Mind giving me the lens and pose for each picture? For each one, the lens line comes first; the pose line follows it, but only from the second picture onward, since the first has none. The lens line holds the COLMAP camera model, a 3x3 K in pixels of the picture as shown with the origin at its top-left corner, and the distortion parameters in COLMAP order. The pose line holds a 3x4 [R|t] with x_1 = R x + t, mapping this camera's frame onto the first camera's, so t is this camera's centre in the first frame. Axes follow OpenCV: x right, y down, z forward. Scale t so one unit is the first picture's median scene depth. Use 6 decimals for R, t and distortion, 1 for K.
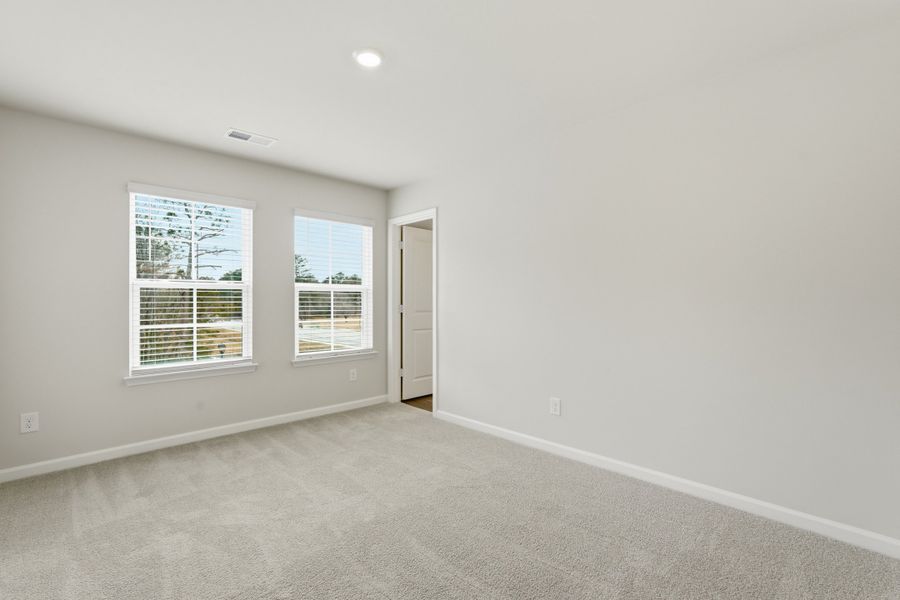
lens RADIAL K [[400.8, 0, 444.9], [0, 400.8, 301.5], [0, 0, 1]] dist [0.000926, 0.000107]
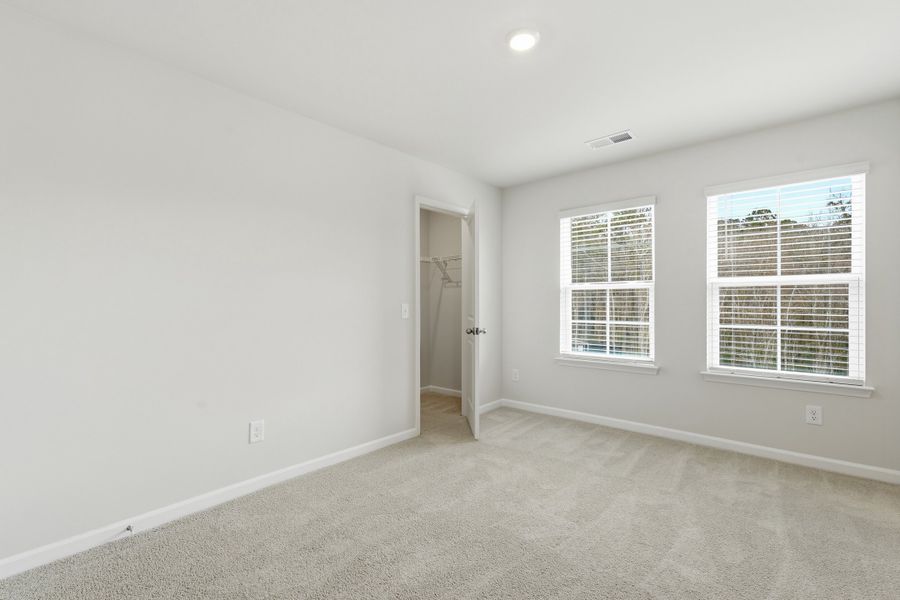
lens RADIAL K [[400.8, 0, 444.9], [0, 400.8, 301.5], [0, 0, 1]] dist [0.000926, 0.000107]
pose [[0.107025, 0.000472, -0.994256, 0.387123], [0.001717, 0.999998, 0.000659, 0.000092], [0.994255, -0.001778, 0.107024, 0.384149]]
